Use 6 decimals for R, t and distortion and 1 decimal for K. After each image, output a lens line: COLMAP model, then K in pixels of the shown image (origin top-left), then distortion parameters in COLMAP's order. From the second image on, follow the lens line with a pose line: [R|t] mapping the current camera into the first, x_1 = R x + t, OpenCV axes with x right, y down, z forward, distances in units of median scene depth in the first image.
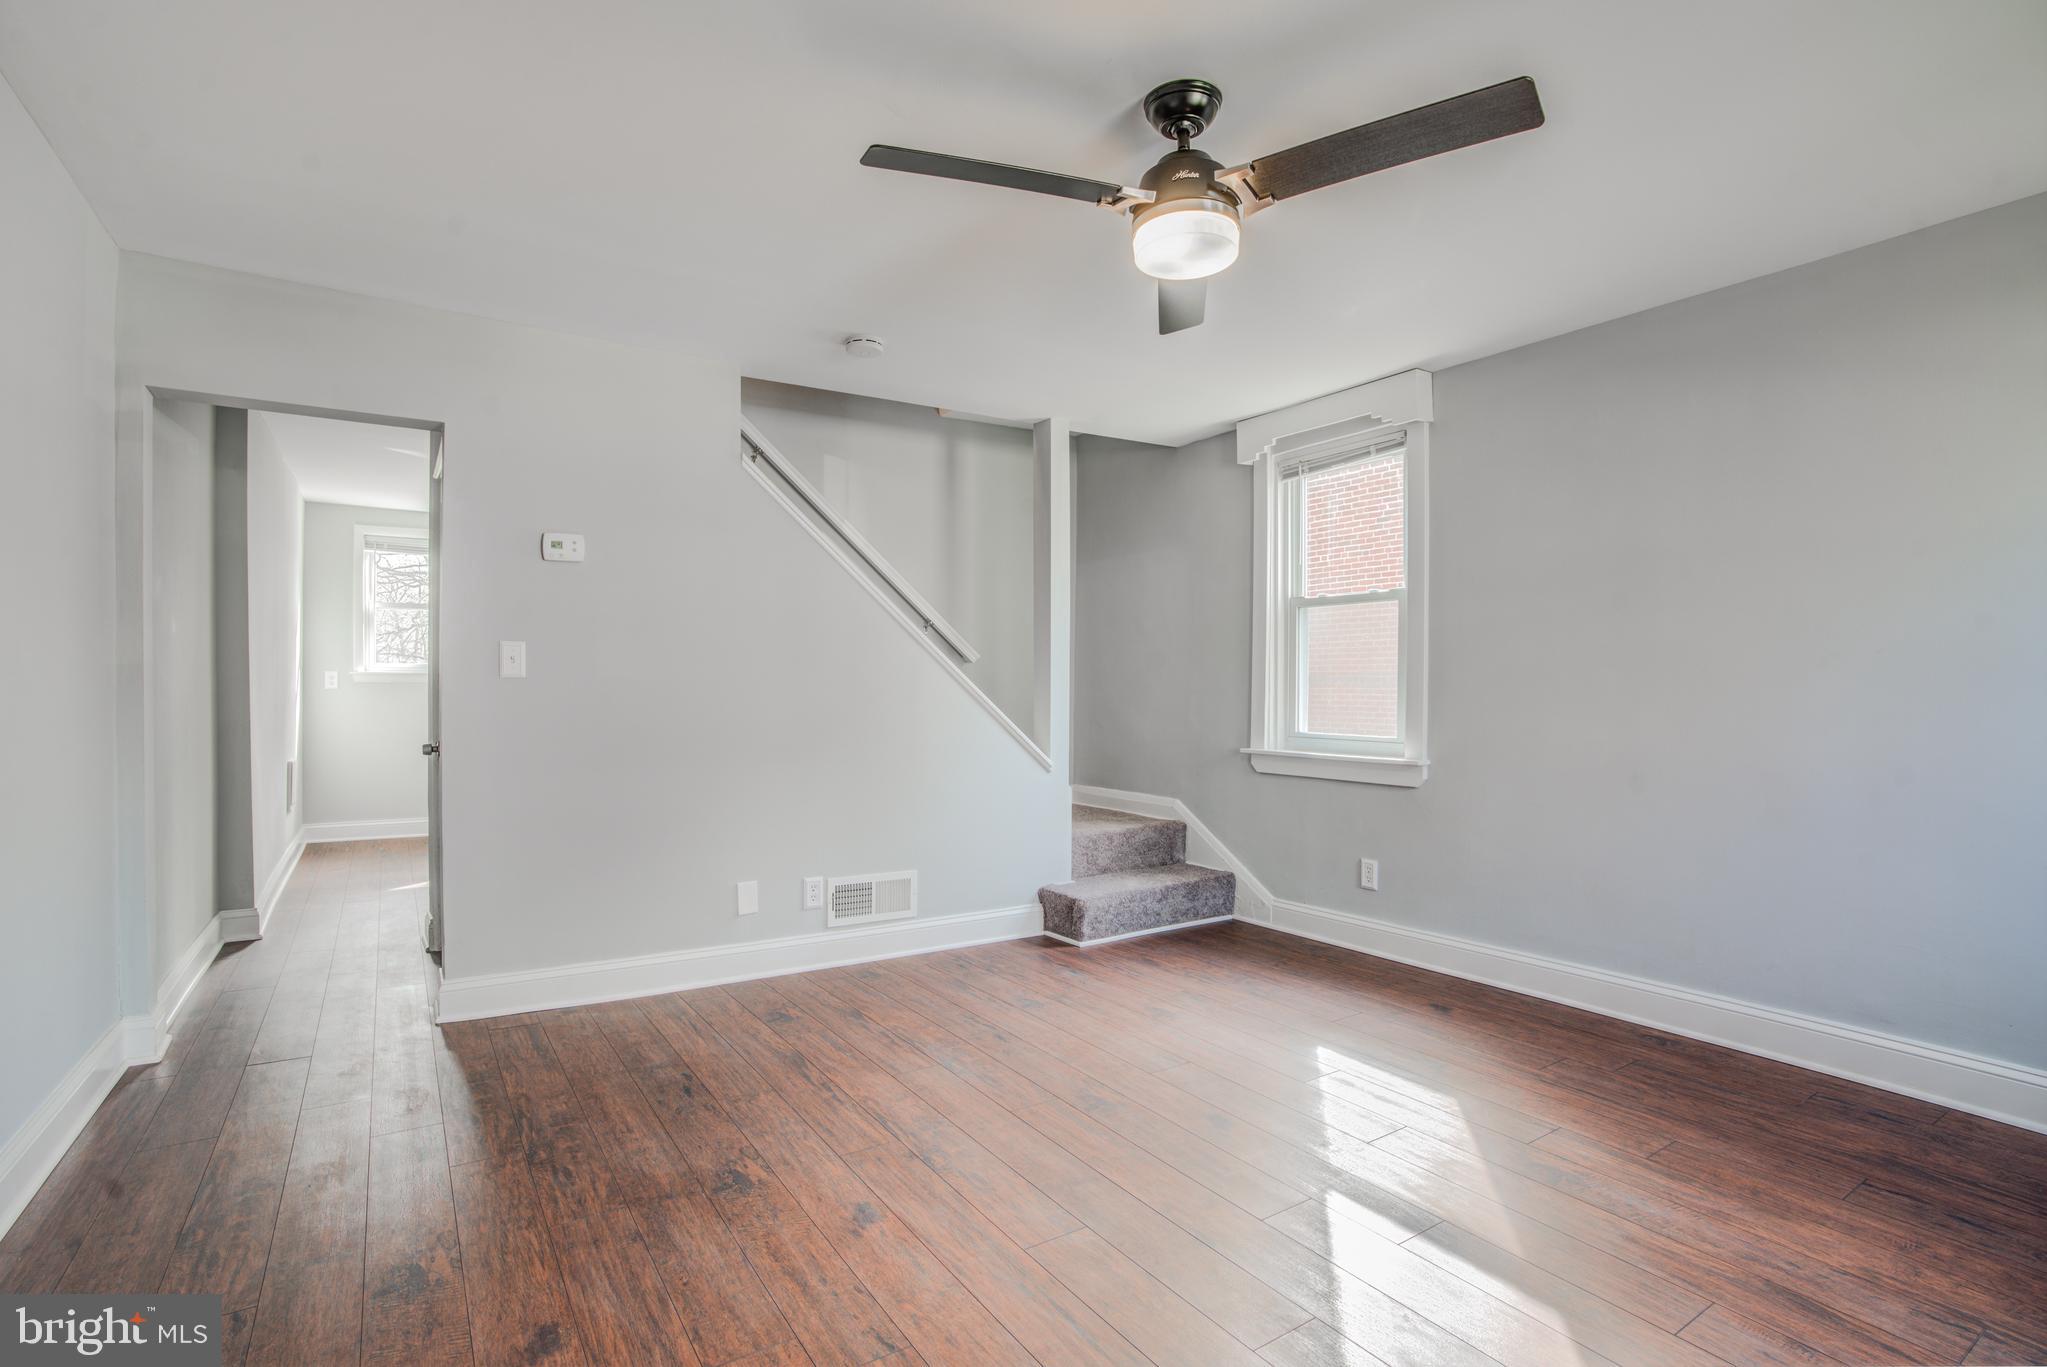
lens RADIAL K [[981.8, 0, 999.9], [0, 981.8, 681.8], [0, 0, 1]] dist [-0.063228, 0.024378]
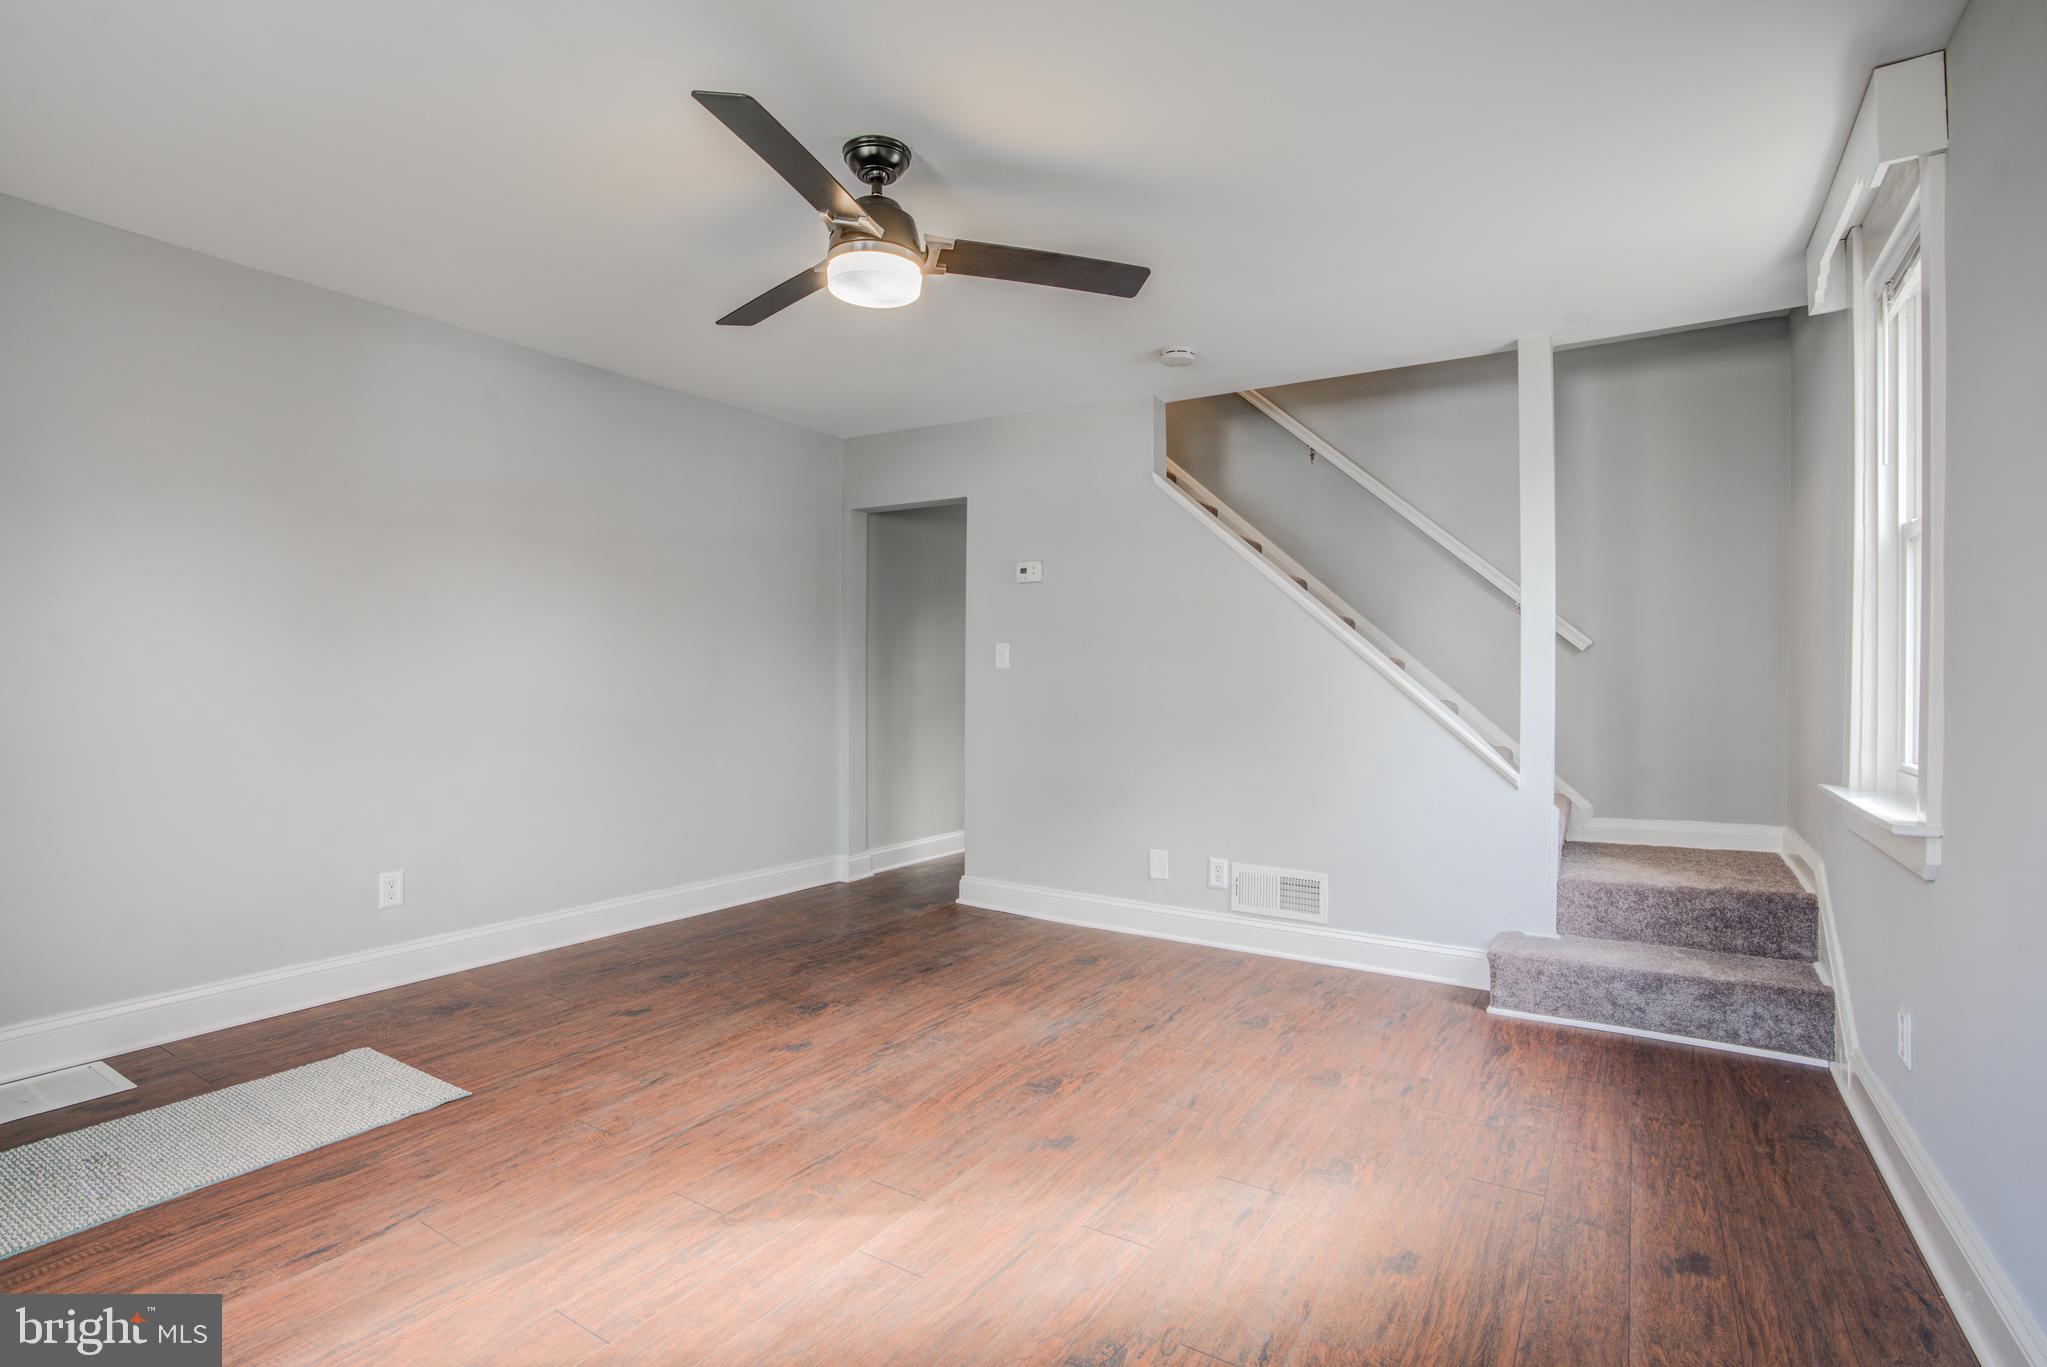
lens RADIAL K [[981.8, 0, 999.9], [0, 981.8, 681.8], [0, 0, 1]] dist [-0.063228, 0.024378]
pose [[0.411685, 0.004157, -0.911317, 0.722355], [-0.005383, 0.999983, 0.002130, 0.012732], [0.911310, 0.004028, 0.411701, 0.397144]]
